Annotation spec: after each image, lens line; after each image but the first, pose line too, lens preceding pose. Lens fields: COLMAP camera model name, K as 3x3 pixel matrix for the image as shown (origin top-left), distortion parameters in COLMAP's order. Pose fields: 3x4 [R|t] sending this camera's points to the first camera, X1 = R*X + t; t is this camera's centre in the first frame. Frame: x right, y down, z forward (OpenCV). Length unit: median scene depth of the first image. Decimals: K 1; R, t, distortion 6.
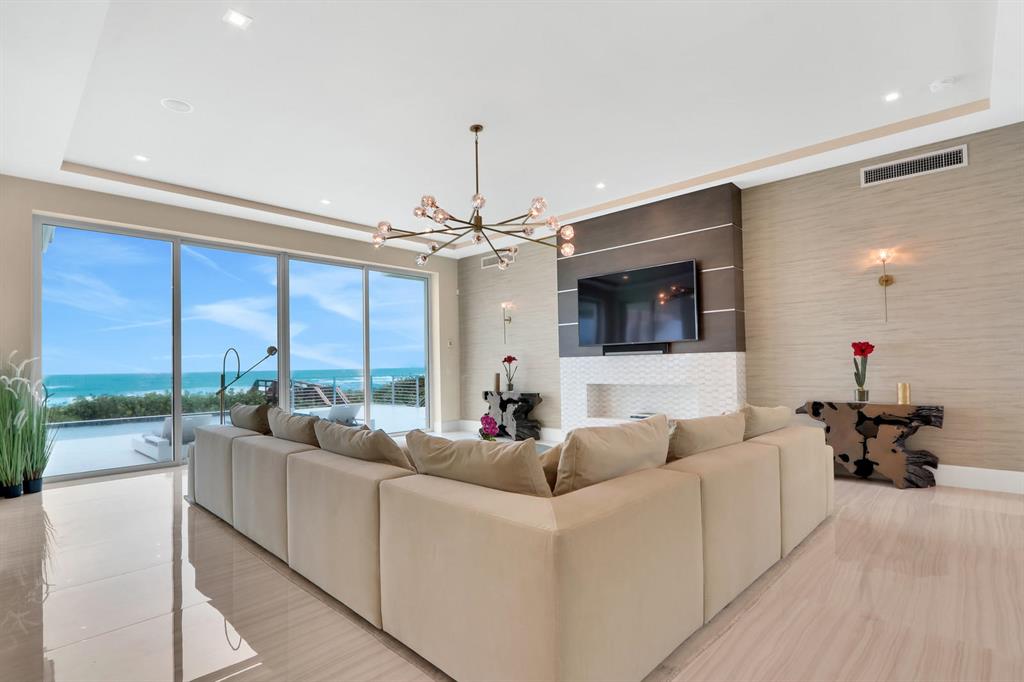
lens RADIAL K [[496.8, 0, 511.8], [0, 496.8, 349.9], [0, 0, 1]] dist [-0.013226, -0.000737]
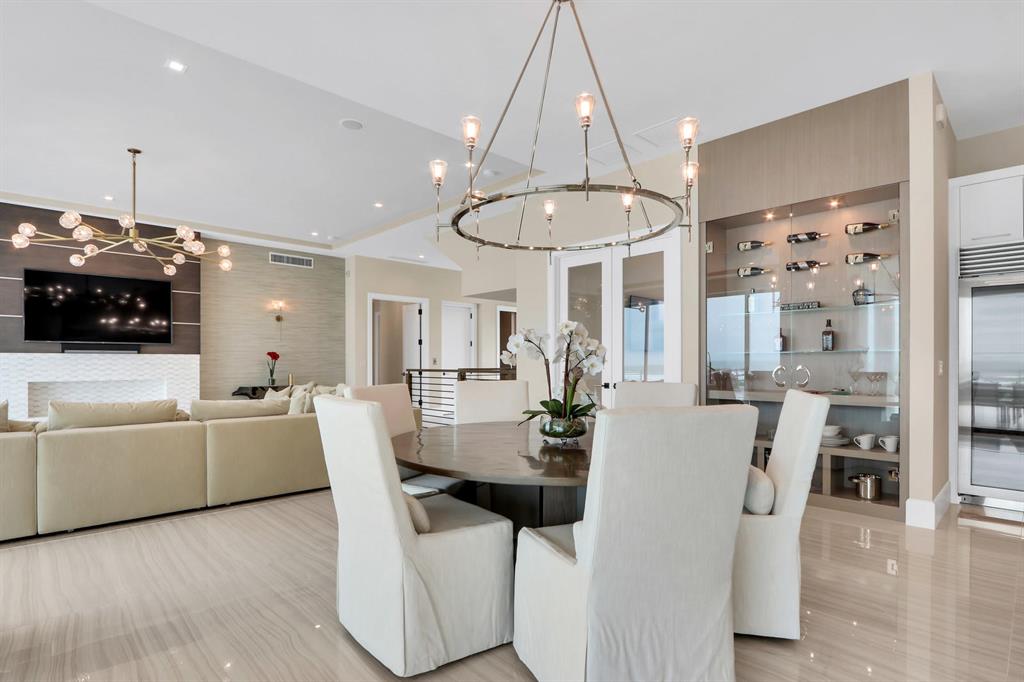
lens RADIAL K [[496.8, 0, 493.2], [0, 496.8, 361.7], [0, 0, 1]] dist [-0.013226, -0.000737]
pose [[0.053101, 0.015737, 0.998465, -0.858829], [-0.038444, 0.999167, -0.013704, 0.010674], [-0.997849, -0.037657, 0.053662, 0.094075]]
